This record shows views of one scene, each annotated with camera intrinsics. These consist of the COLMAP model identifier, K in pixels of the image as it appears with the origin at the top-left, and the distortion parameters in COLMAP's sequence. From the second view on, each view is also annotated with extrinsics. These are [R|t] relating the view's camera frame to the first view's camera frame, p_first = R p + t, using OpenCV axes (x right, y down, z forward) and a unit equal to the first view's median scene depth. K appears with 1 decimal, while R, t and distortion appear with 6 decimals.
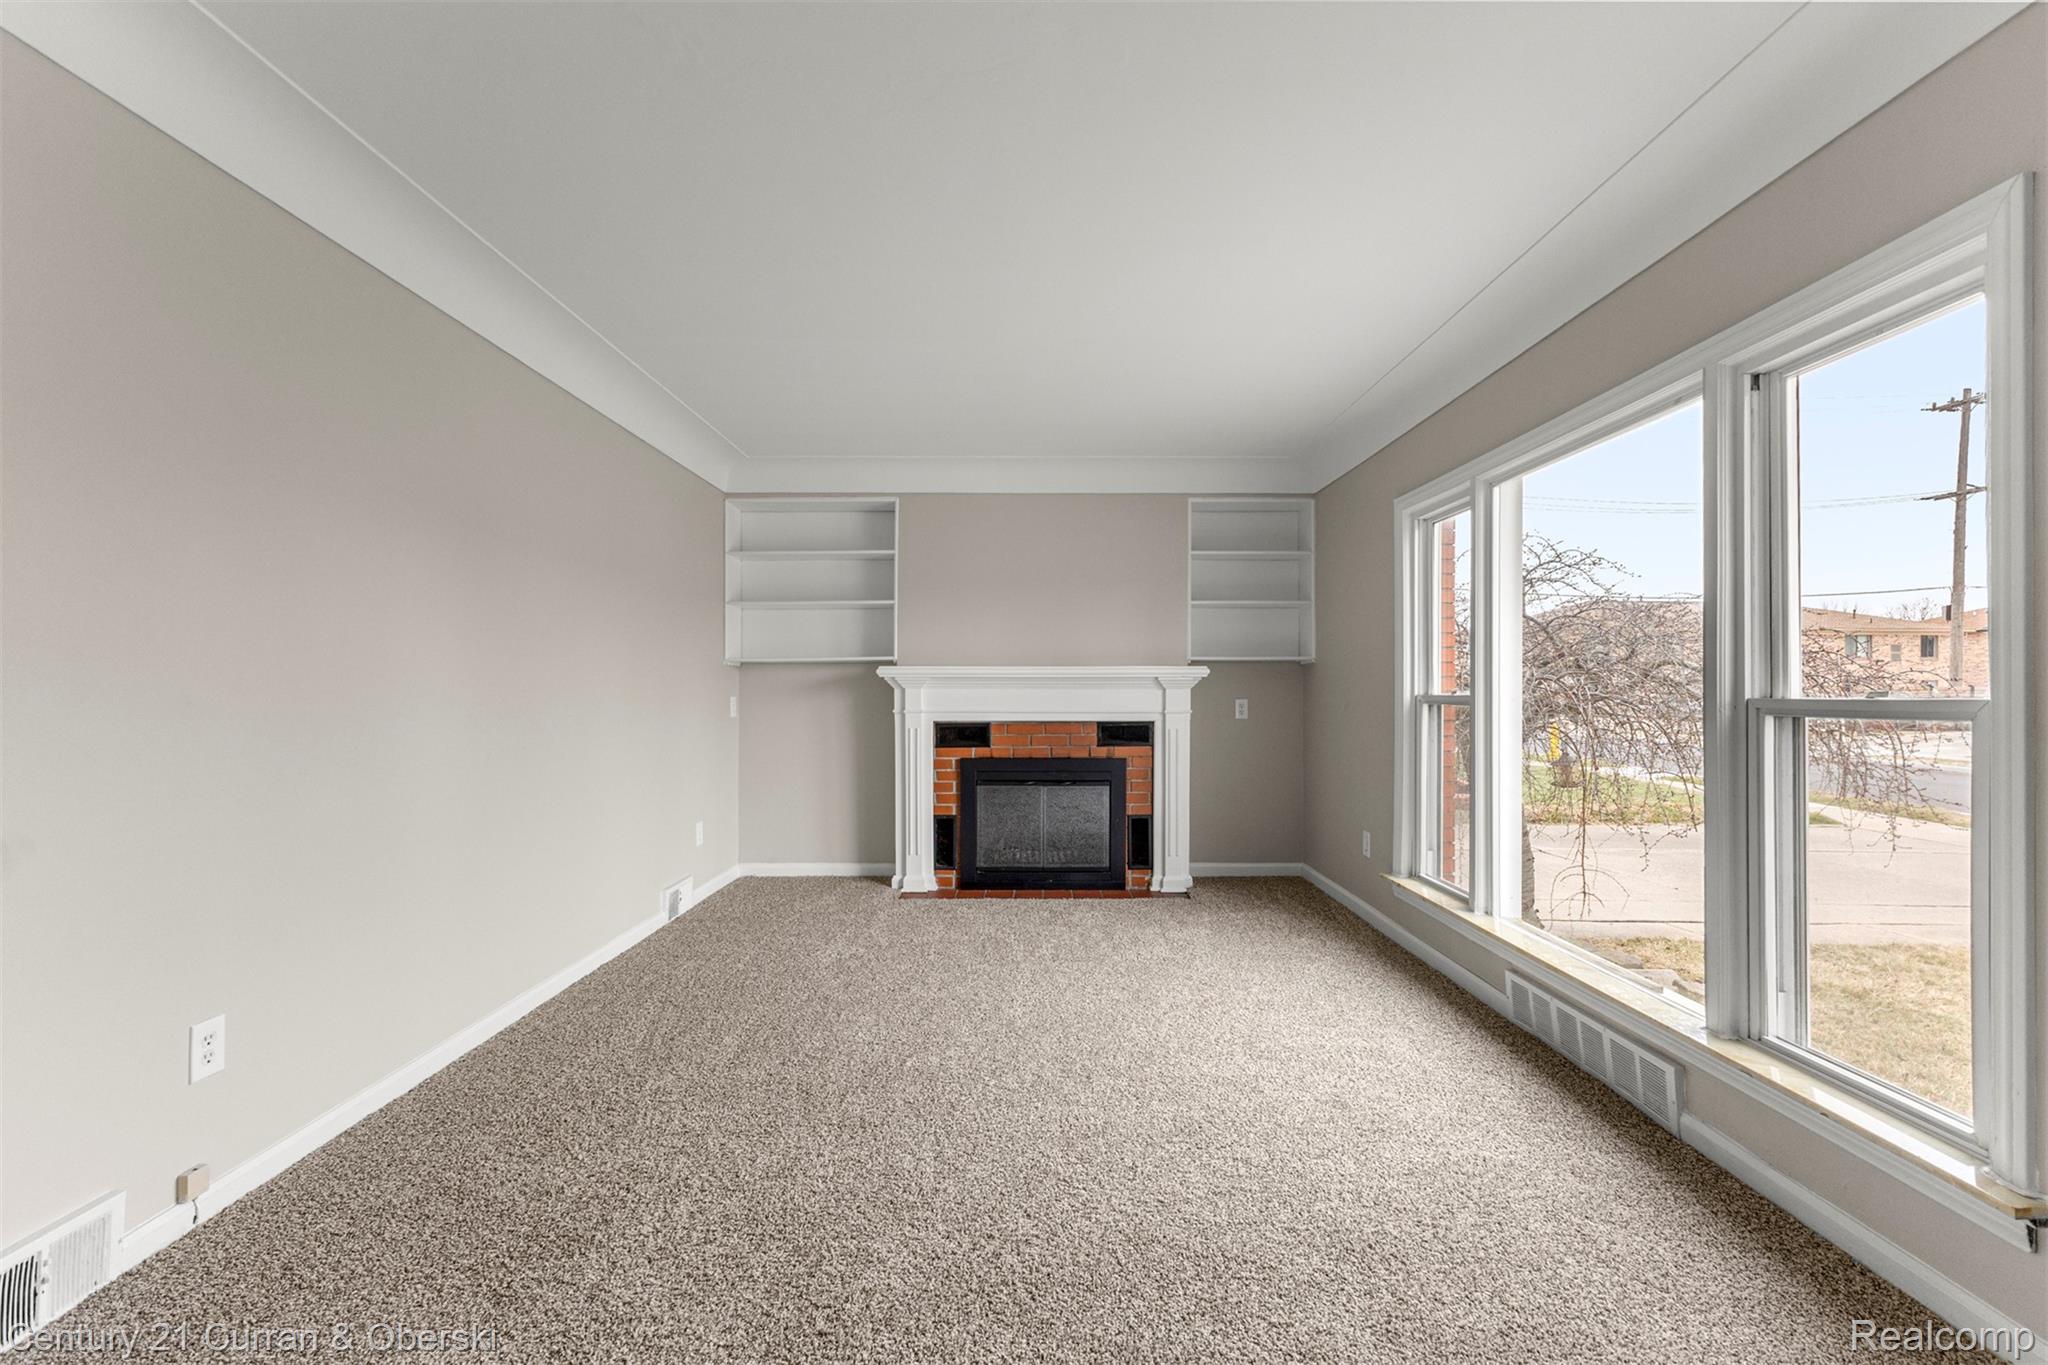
lens RADIAL K [[898.0, 0, 1036.0], [0, 898.0, 682.7], [0, 0, 1]] dist [0.012404, 0.000673]
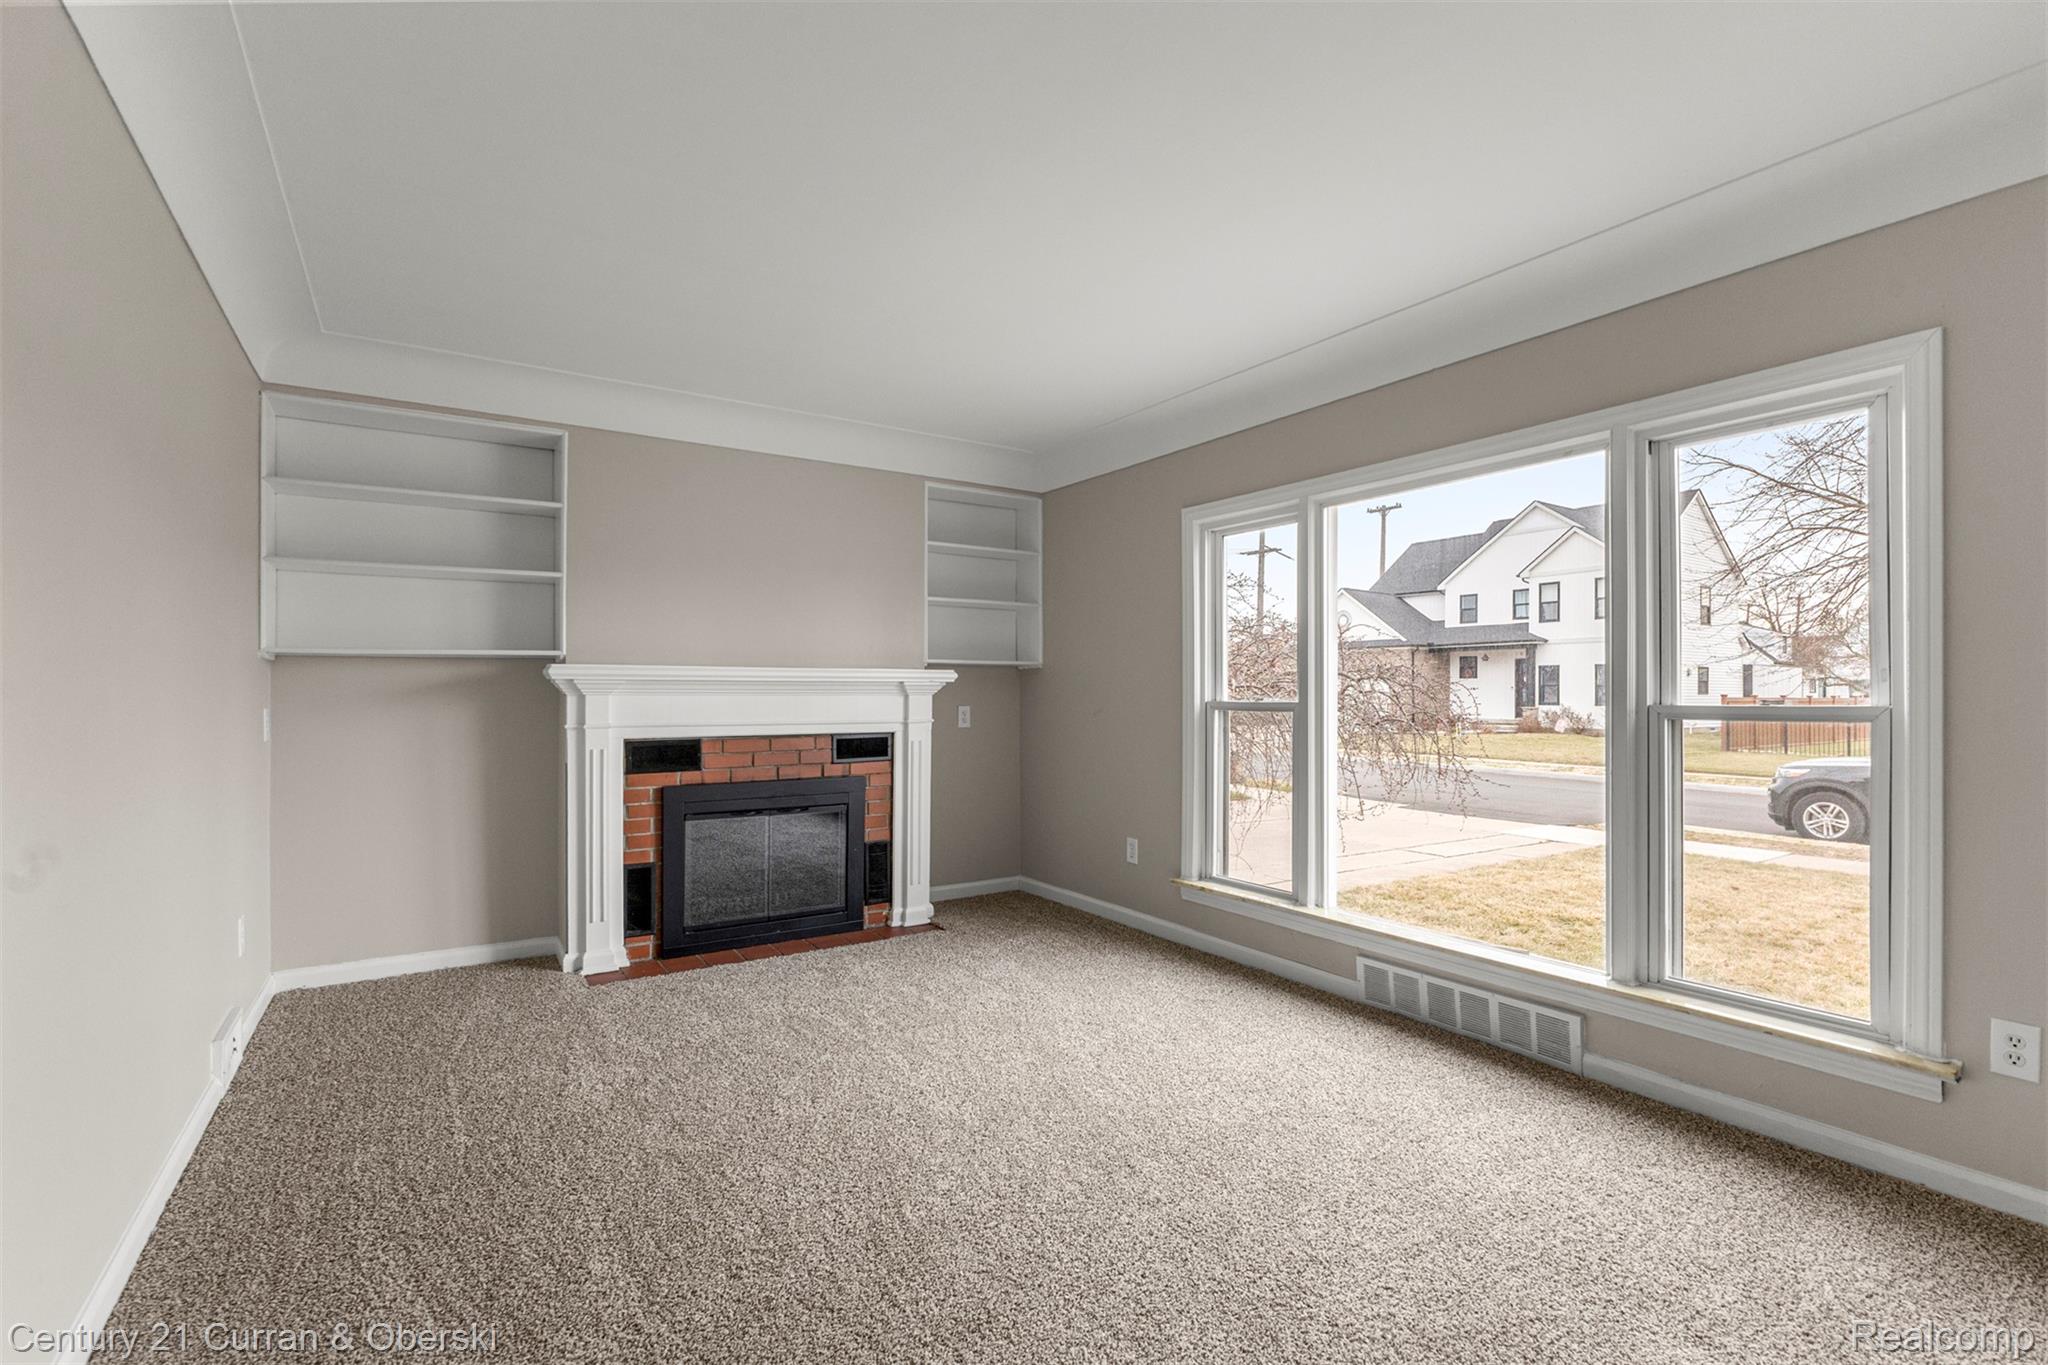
lens RADIAL K [[924.8, 0, 1021.7], [0, 924.8, 687.2], [0, 0, 1]] dist [-0.005419, 0.001991]
pose [[0.836144, 0.003681, 0.548498, -0.258951], [-0.003911, 0.999992, -0.000748, -0.000801], [-0.548496, -0.001520, 0.836152, 0.180763]]
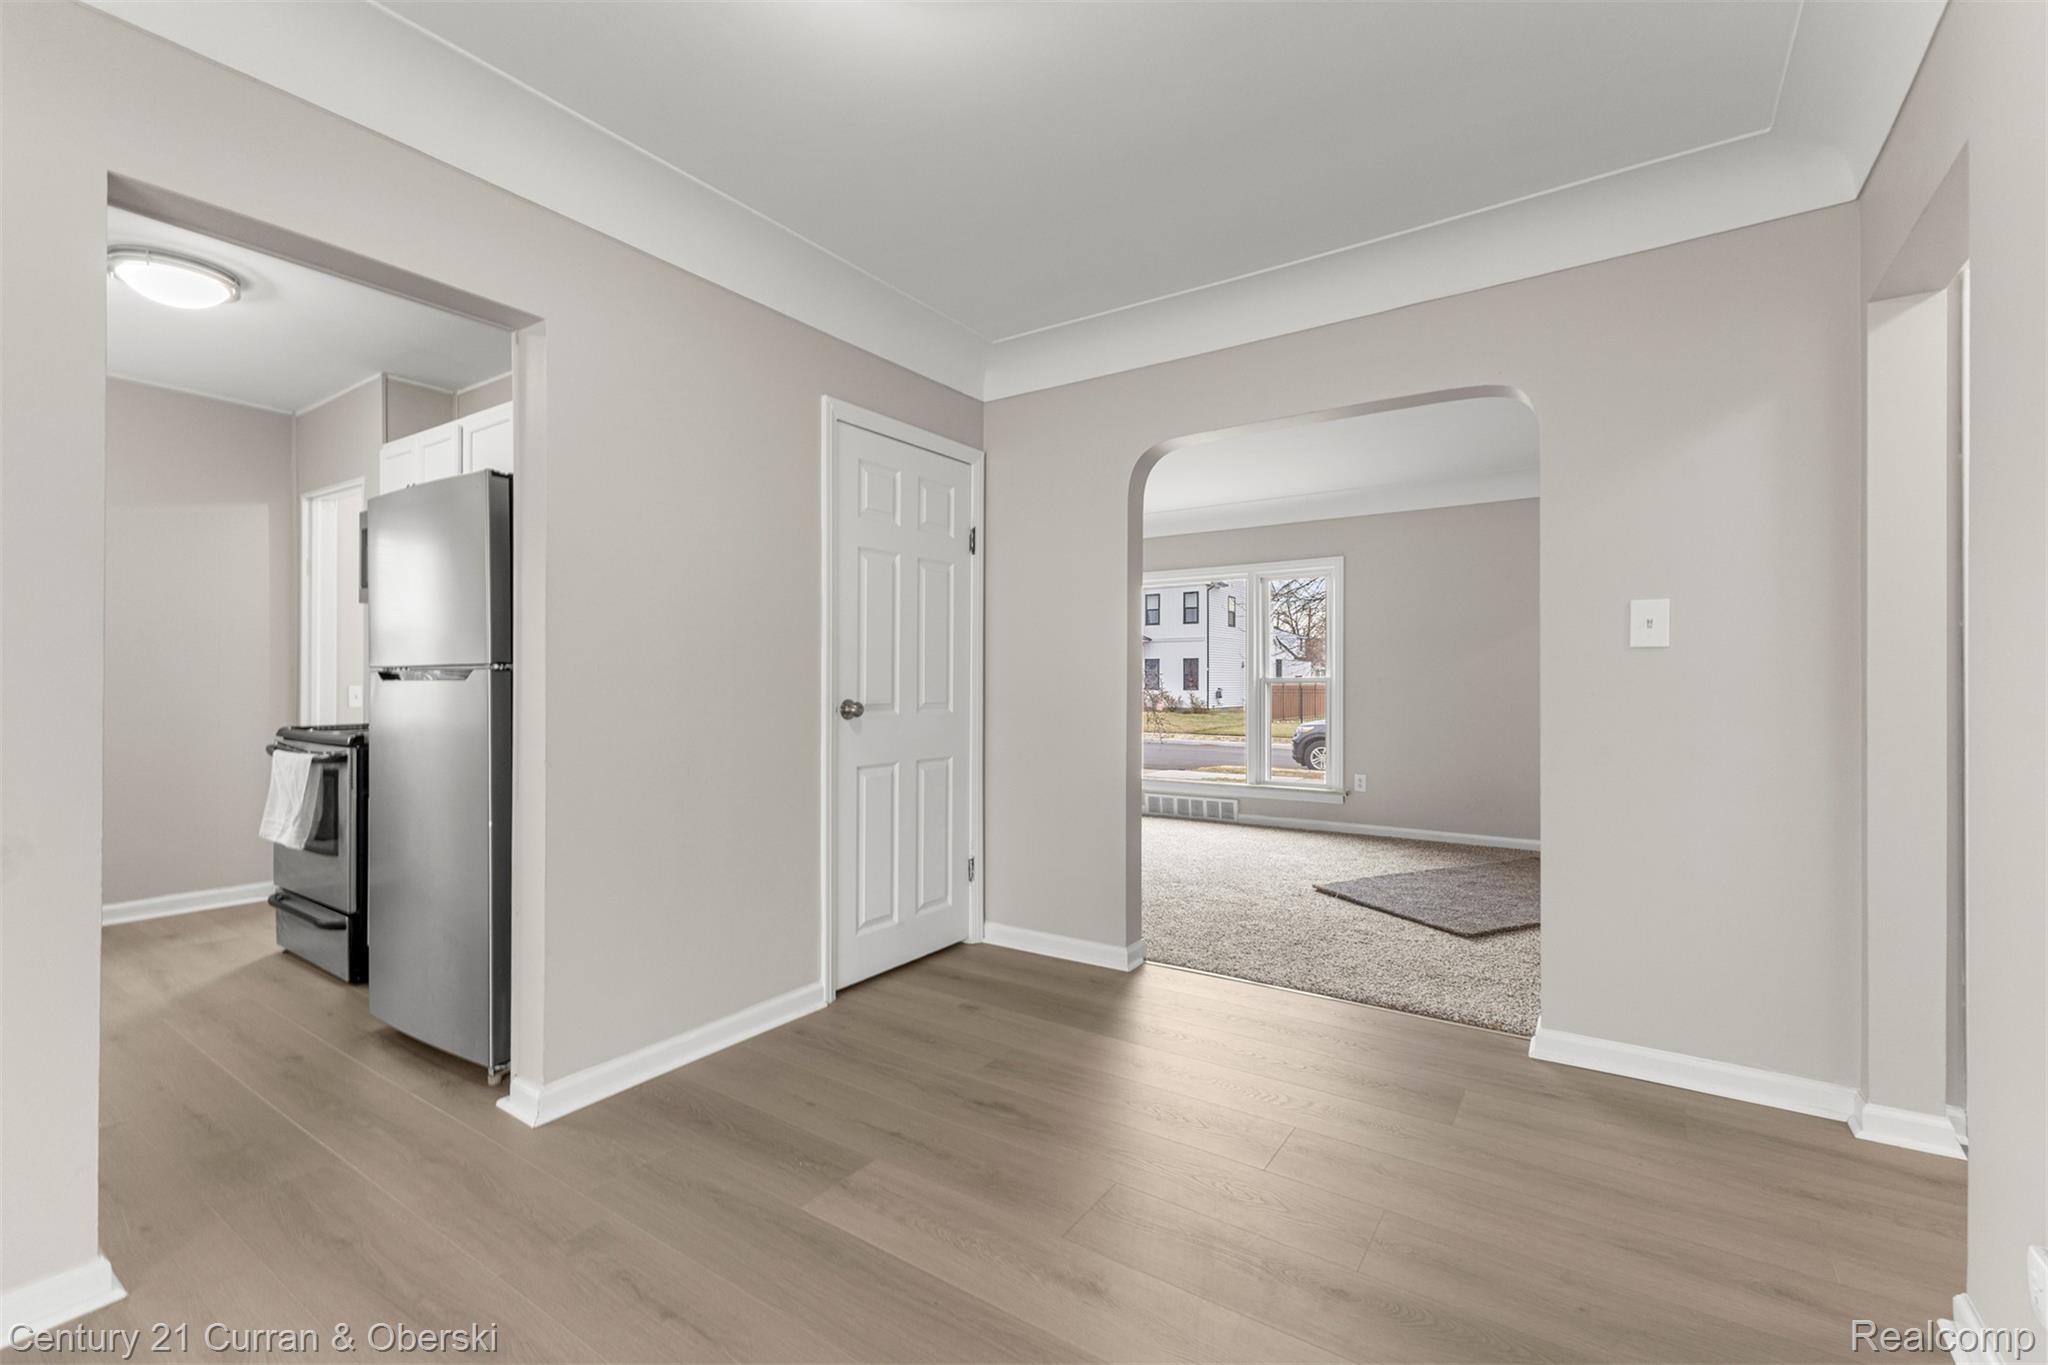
lens RADIAL K [[898.0, 0, 1016.5], [0, 898.0, 682.8], [0, 0, 1]] dist [0.012404, 0.000673]
pose [[0.568736, -0.001678, 0.822518, -1.001039], [-0.003786, 0.999982, 0.004658, 0.009751], [-0.822511, -0.005763, 0.568719, -0.045049]]
